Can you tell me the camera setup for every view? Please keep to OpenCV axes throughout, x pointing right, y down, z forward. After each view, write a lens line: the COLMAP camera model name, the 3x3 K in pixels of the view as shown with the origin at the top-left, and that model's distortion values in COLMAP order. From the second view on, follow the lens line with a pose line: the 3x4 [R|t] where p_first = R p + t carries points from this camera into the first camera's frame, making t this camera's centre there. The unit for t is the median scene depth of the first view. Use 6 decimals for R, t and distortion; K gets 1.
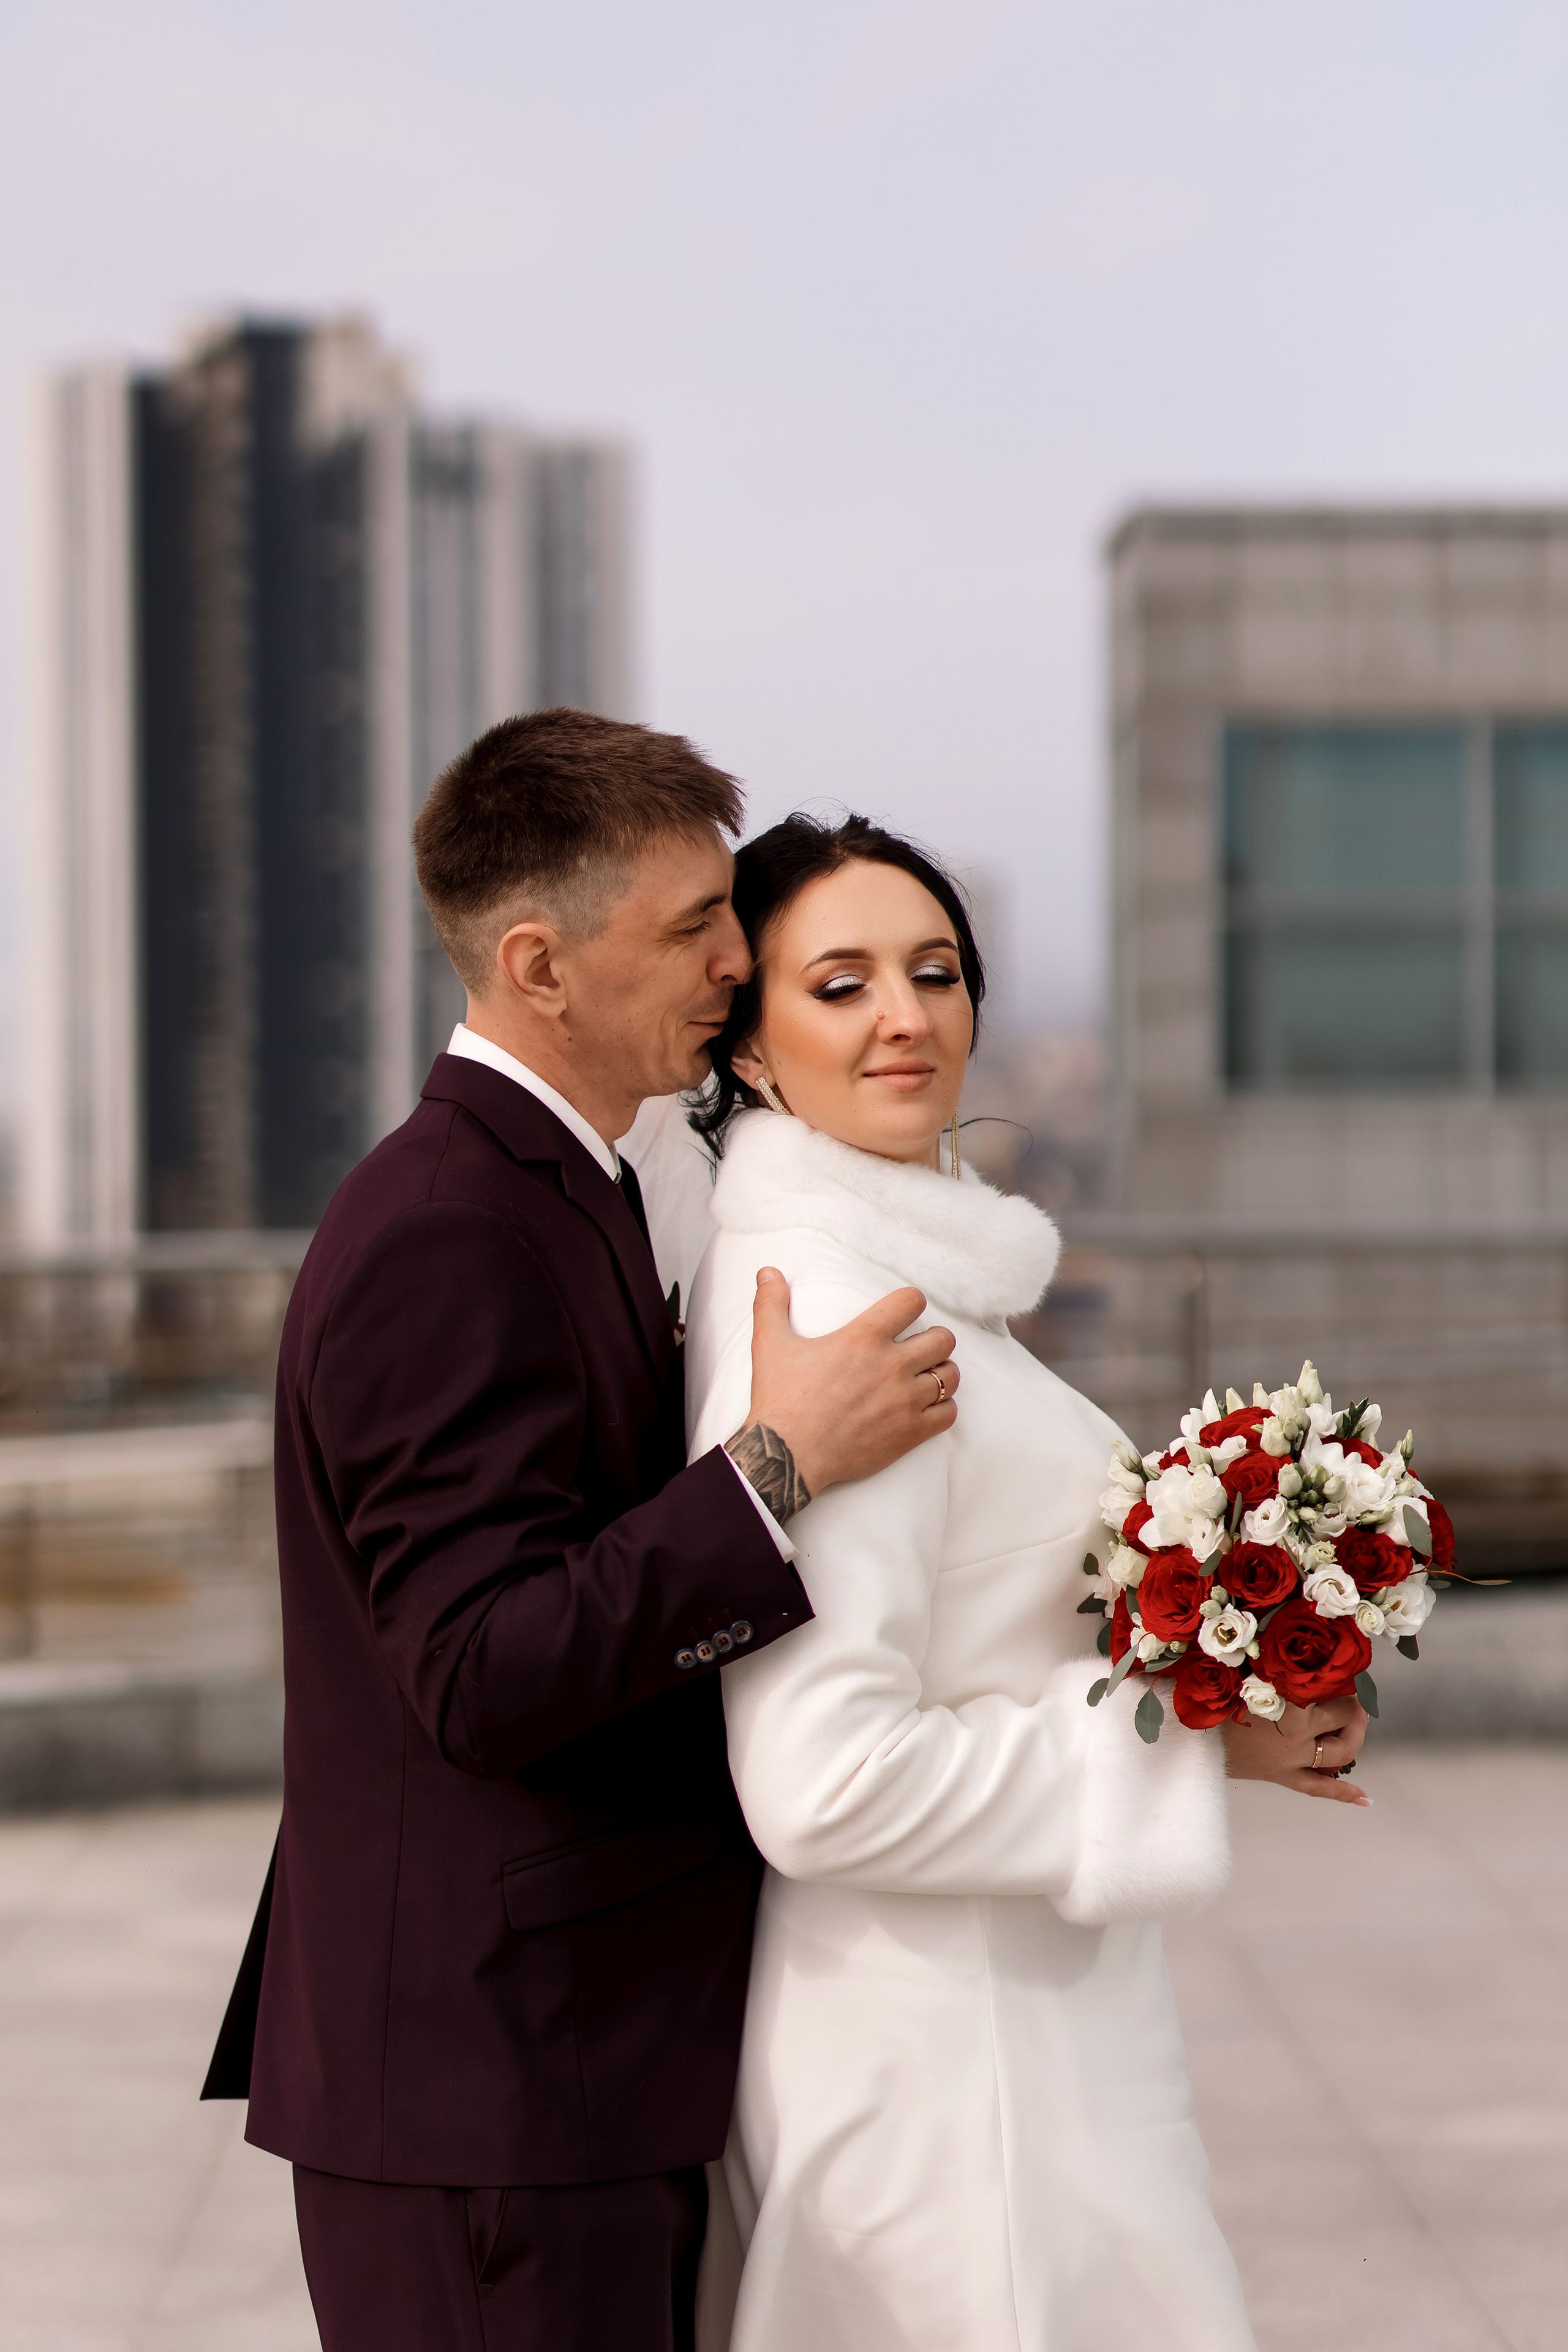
lens RADIAL K [[5627.6, 0, 837.1], [0, 5627.6, 1109.0], [0, 0, 1]] dist [0.052257, -0.581855]
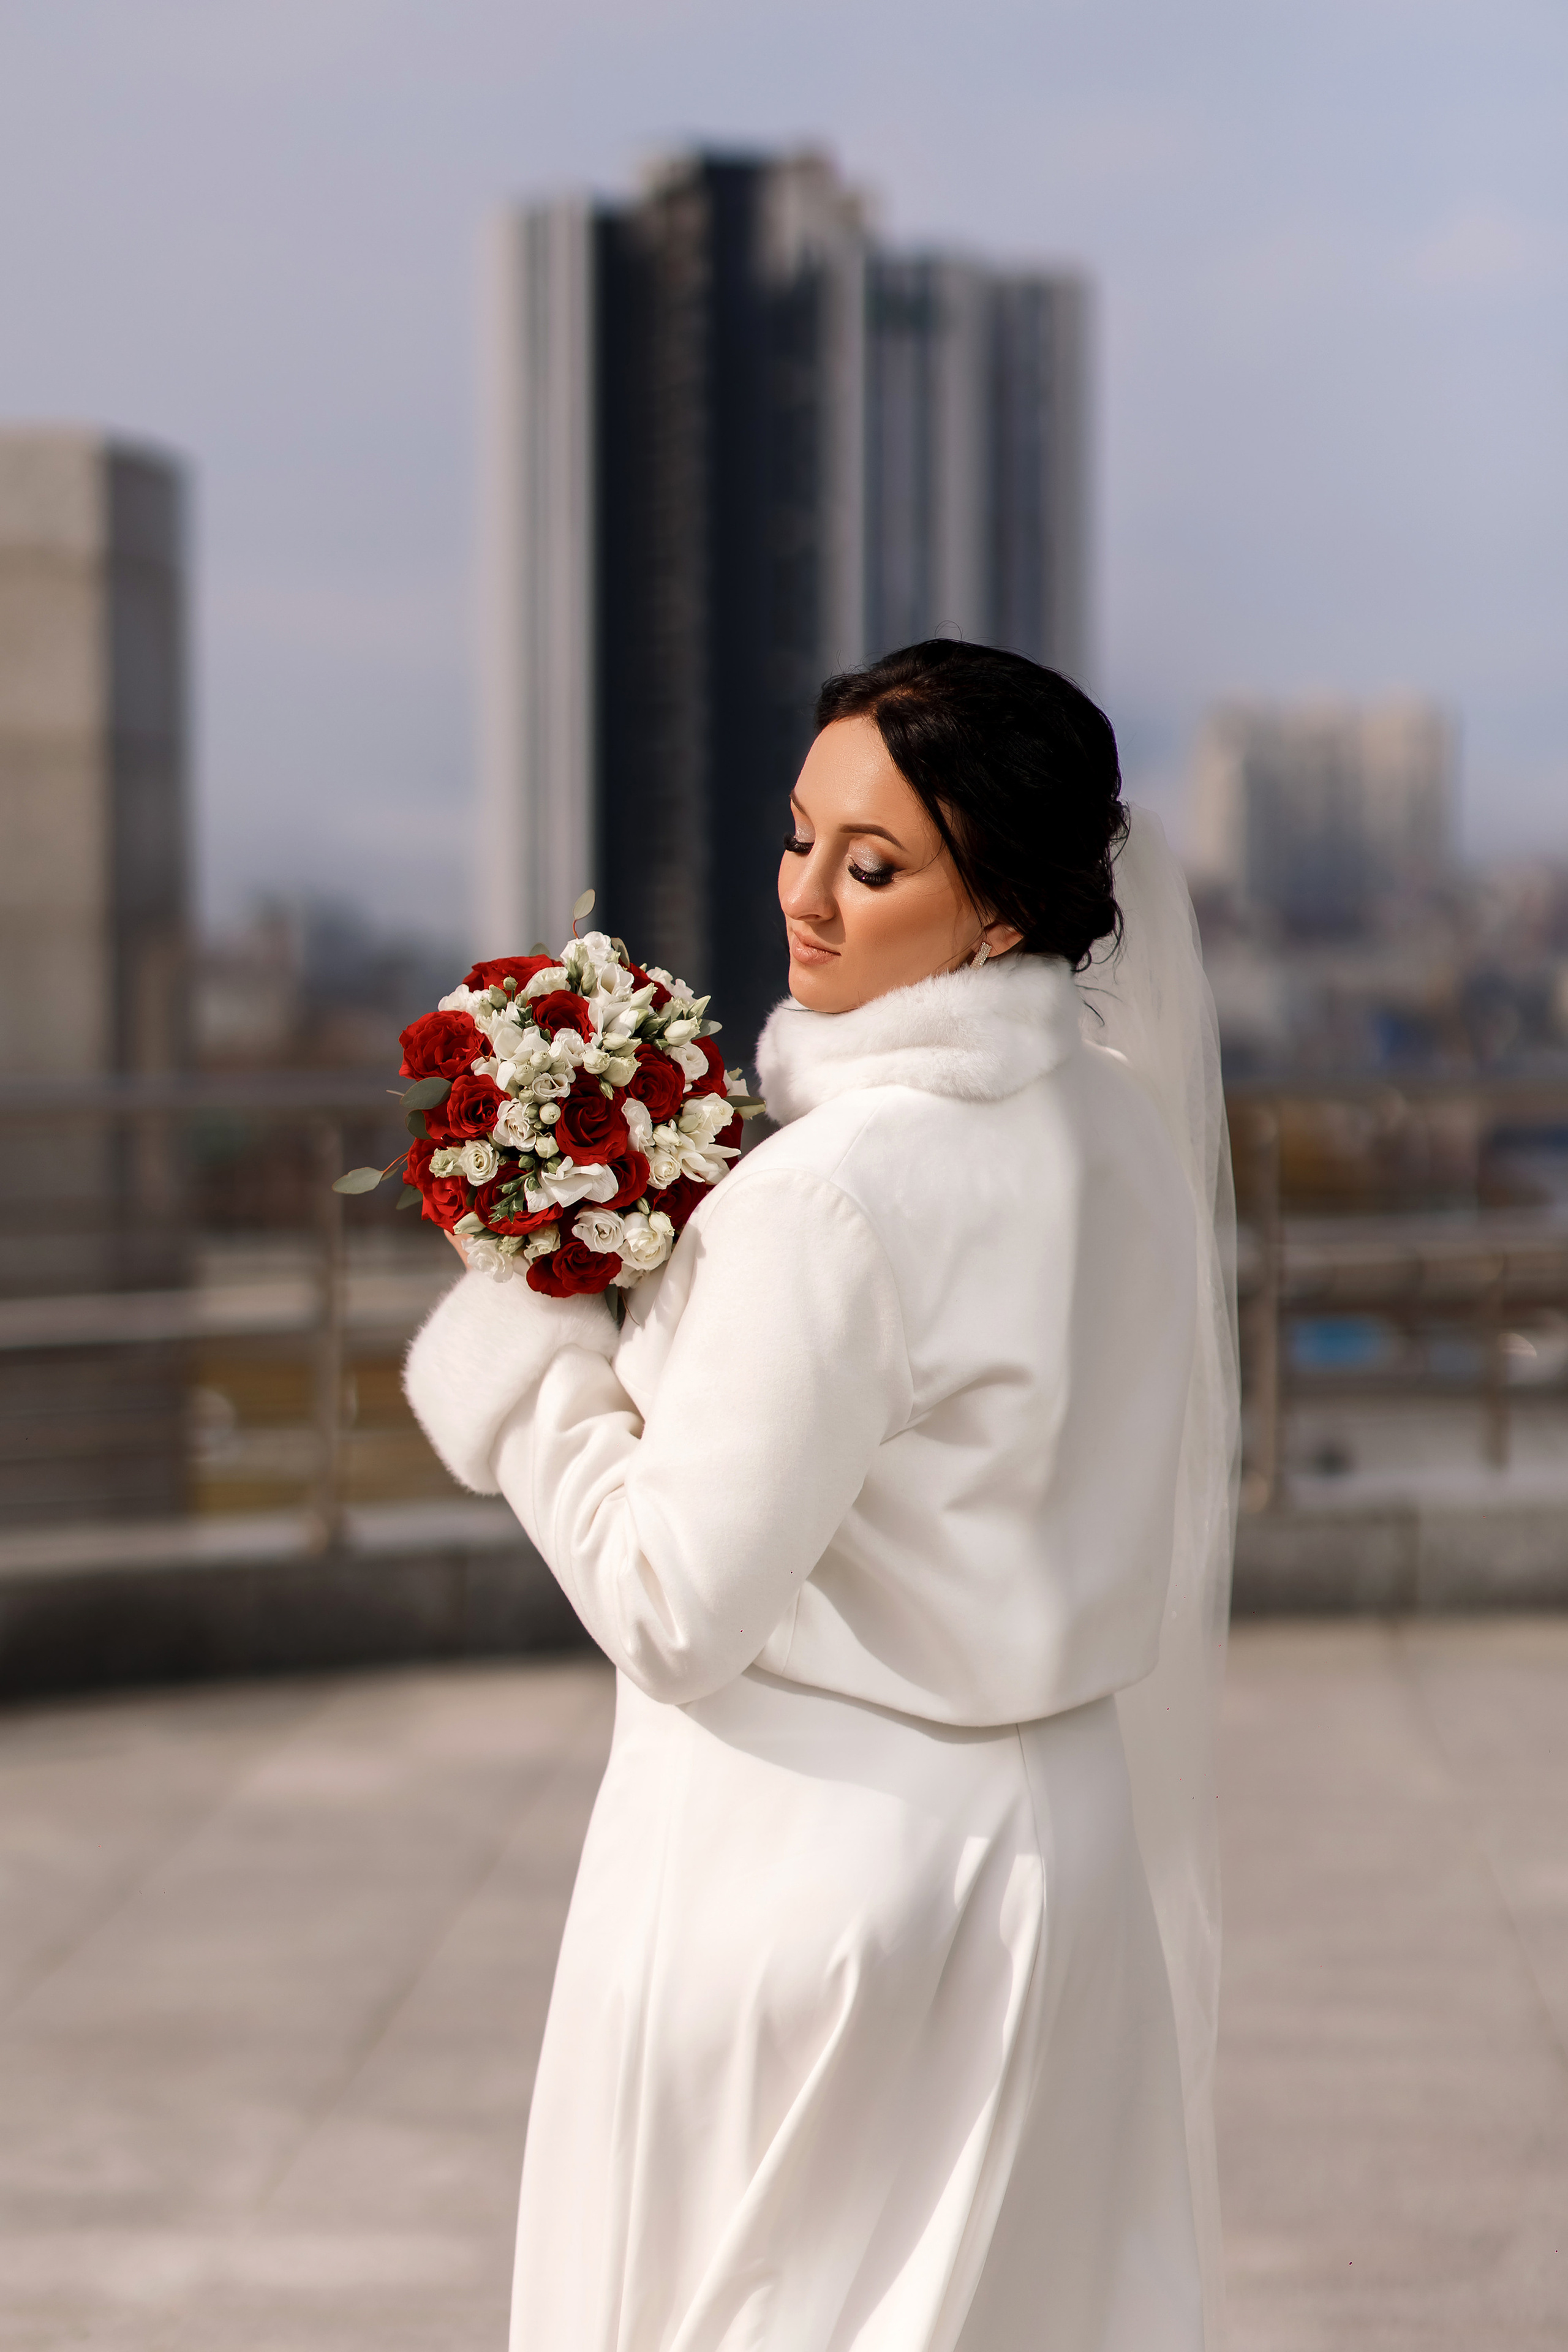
lens RADIAL K [[5540.0, 0, 822.7], [0, 5540.0, 1211.1], [0, 0, 1]] dist [0.030413, -0.605683]
pose [[0.996705, 0.011542, -0.080282, -0.005881], [-0.007642, 0.998784, 0.048713, 0.000535], [0.080746, -0.047939, 0.995581, 0.014235]]
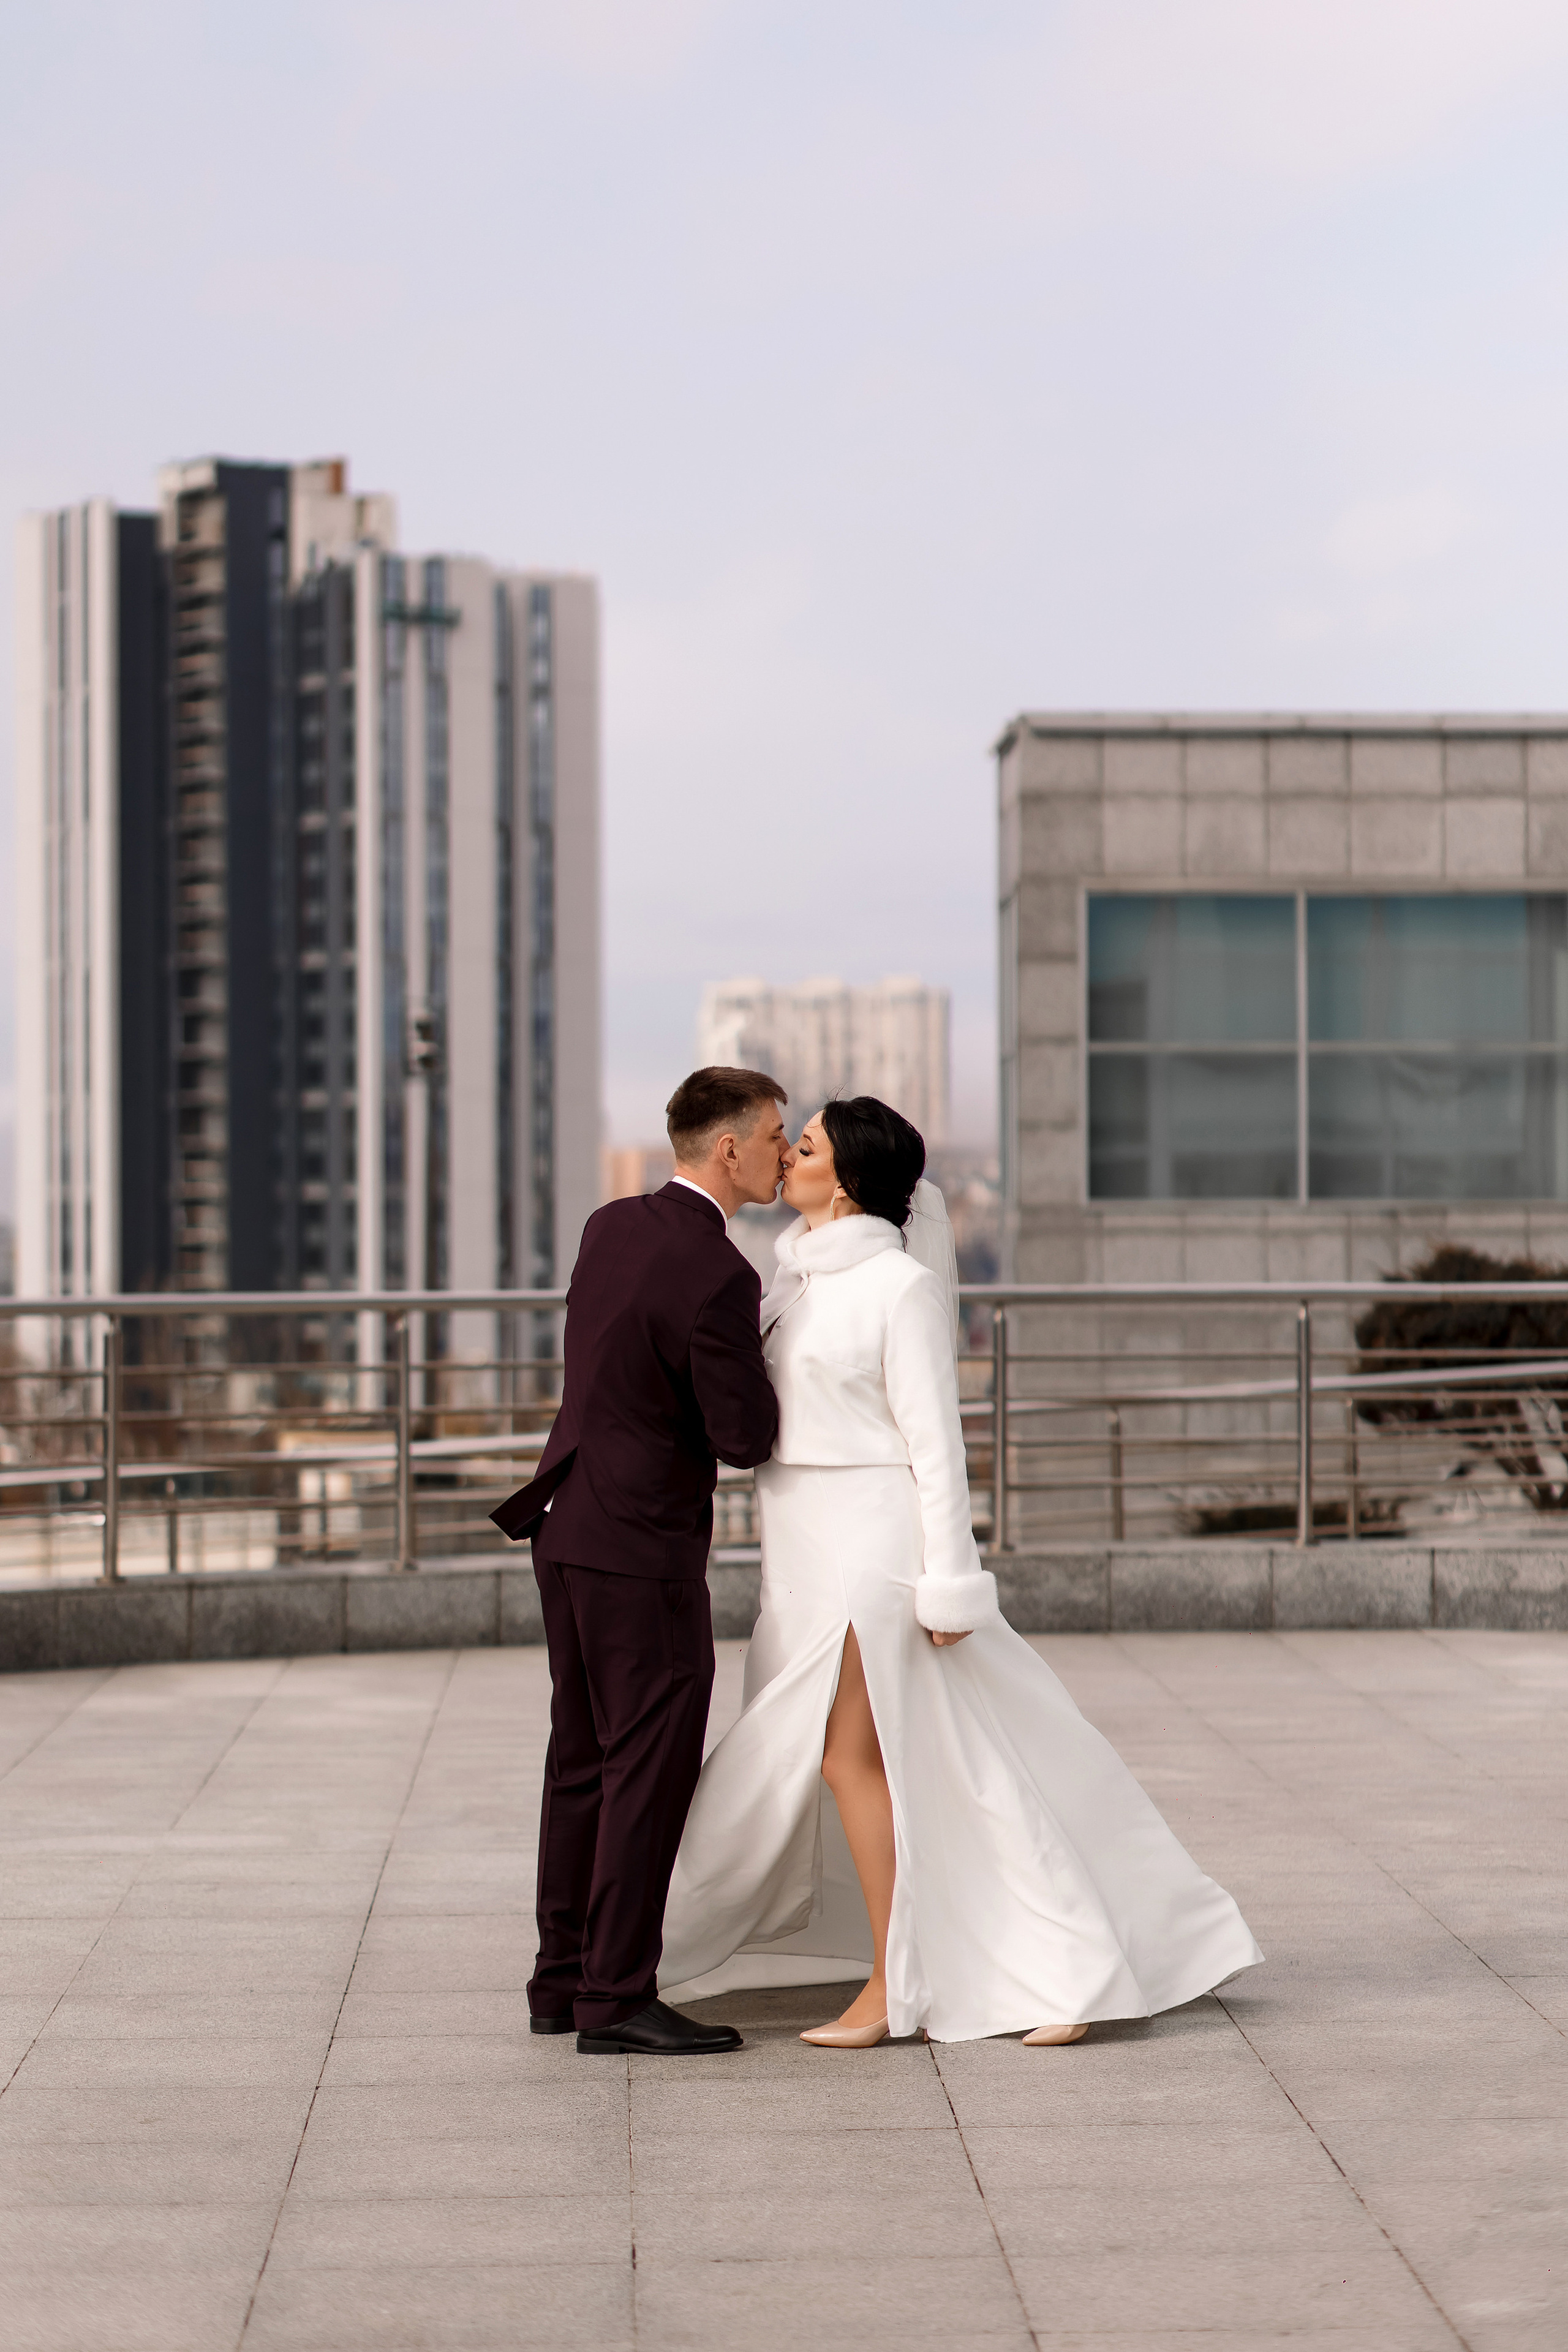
lens RADIAL K [[5673.3, 0, 783.9], [0, 5673.3, 1135.8], [0, 0, 1]] dist [0.037556, -0.625316]
pose [[0.999994, 0.003064, -0.001354, 0.002291], [-0.003083, 0.999890, -0.014515, 0.001258], [0.001310, 0.014519, 0.999894, -0.177322]]
